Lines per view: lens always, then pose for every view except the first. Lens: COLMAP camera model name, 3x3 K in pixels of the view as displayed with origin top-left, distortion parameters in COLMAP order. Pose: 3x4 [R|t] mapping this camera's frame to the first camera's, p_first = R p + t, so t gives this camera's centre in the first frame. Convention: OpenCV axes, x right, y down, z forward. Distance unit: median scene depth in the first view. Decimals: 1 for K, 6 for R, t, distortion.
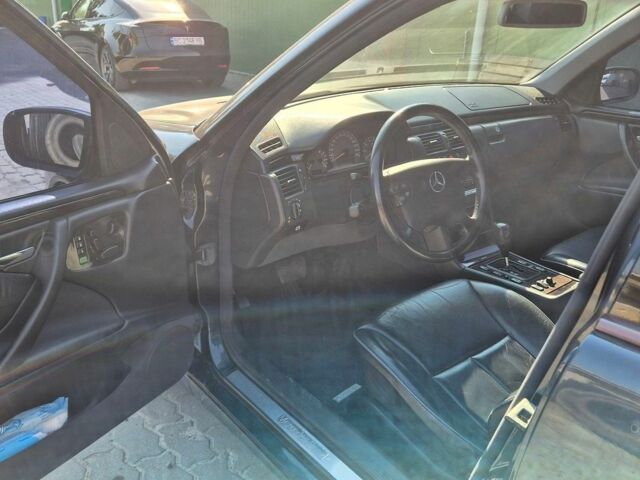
lens RADIAL K [[569.2, 0, 320.0], [0, 569.2, 240.0], [0, 0, 1]] dist [0.041197, -0.005118]
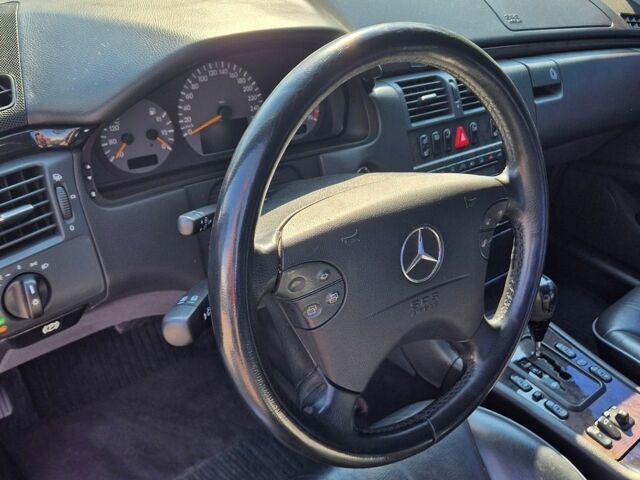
lens RADIAL K [[569.2, 0, 320.0], [0, 569.2, 240.0], [0, 0, 1]] dist [0.041197, -0.005118]
pose [[0.995173, 0.087895, 0.043651, 0.107924], [-0.094629, 0.977307, 0.189516, -0.151455], [-0.026003, -0.192732, 0.980907, 0.561843]]
